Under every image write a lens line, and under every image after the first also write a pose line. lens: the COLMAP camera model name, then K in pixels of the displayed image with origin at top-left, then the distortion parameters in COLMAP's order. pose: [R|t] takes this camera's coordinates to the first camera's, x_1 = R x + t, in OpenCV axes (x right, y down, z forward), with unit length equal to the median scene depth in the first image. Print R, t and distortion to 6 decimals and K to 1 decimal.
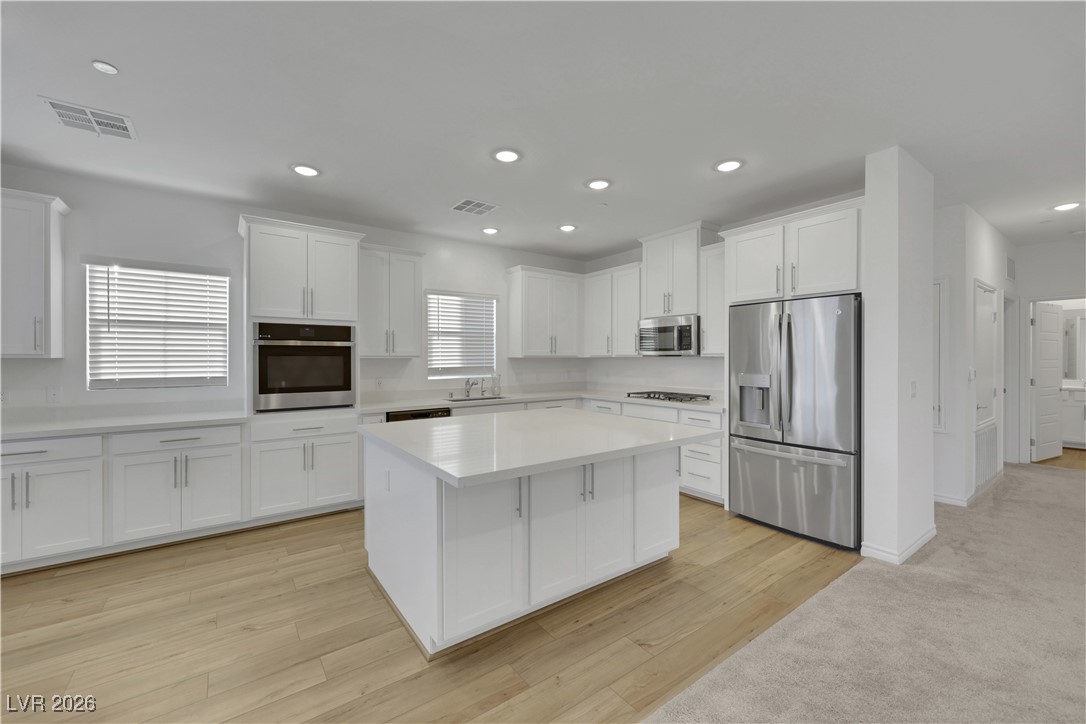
lens RADIAL K [[436.5, 0, 541.5], [0, 436.5, 360.3], [0, 0, 1]] dist [-0.001208, -0.000245]
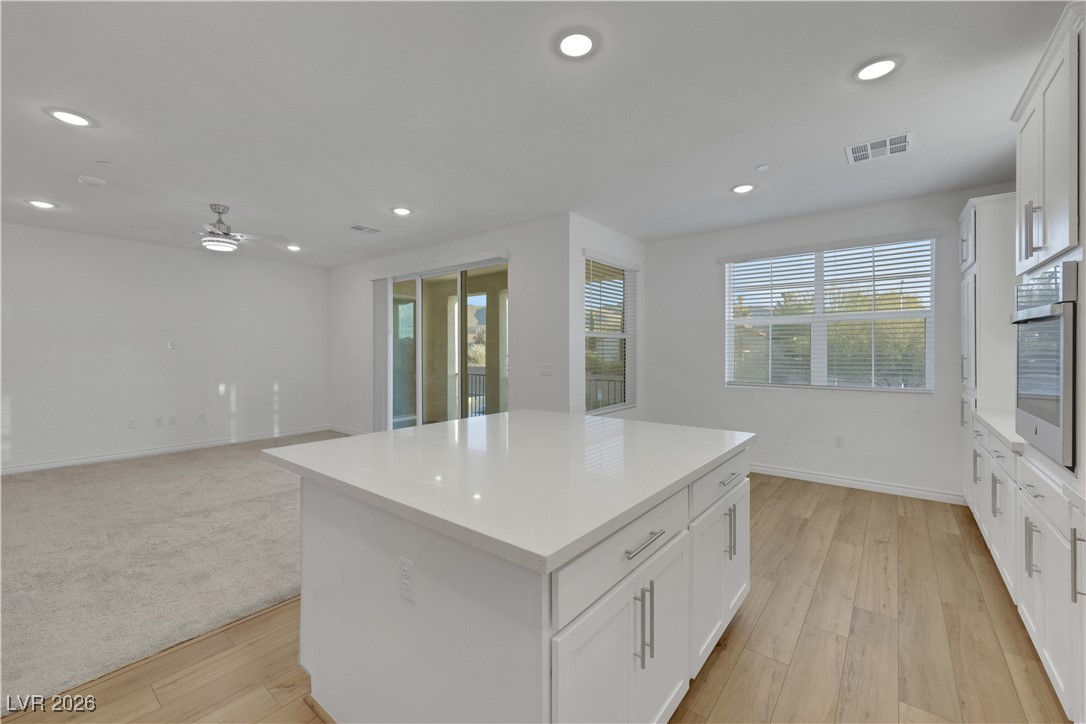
lens RADIAL K [[436.5, 0, 541.0], [0, 436.5, 357.2], [0, 0, 1]] dist [-0.001208, -0.000245]
pose [[-0.966266, 0.006236, -0.257470, 0.118641], [0.002424, 0.999883, 0.015121, 0.000540], [0.257534, 0.013987, -0.966168, 1.339608]]
